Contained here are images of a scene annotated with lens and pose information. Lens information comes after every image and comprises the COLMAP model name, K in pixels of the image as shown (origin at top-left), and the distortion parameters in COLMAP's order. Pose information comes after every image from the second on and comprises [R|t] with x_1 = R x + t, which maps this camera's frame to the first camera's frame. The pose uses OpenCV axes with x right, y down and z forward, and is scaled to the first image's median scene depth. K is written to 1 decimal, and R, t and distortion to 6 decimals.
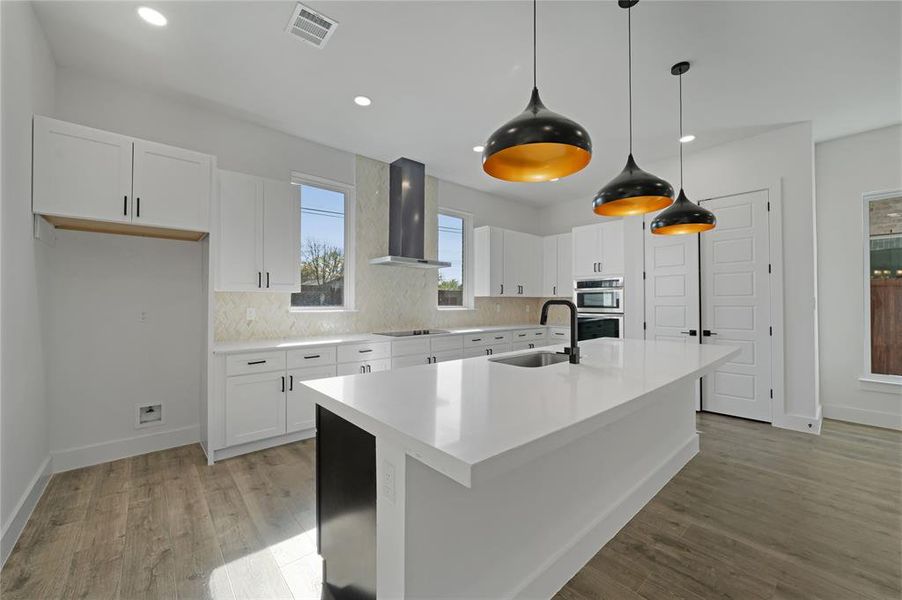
lens RADIAL K [[346.0, 0, 451.2], [0, 346.0, 303.9], [0, 0, 1]] dist [-0.012404, -0.000172]
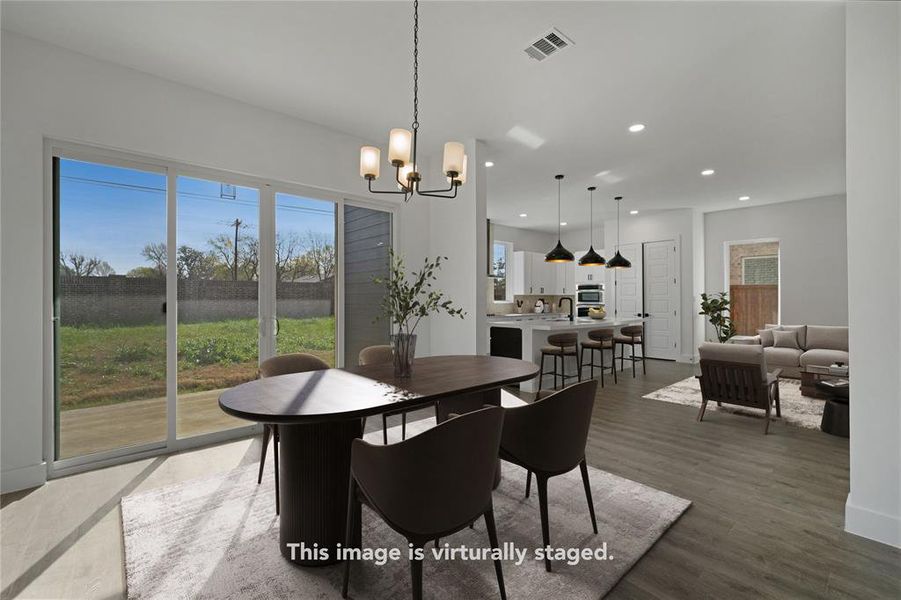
lens RADIAL K [[389.0, 0, 448.1], [0, 389.0, 297.4], [0, 0, 1]] dist [0.000213, 0.000008]
pose [[1.000000, 0.000064, 0.000949, -0.250206], [-0.000057, 0.999978, -0.006621, 0.002860], [-0.000950, 0.006621, 0.999978, -0.834804]]
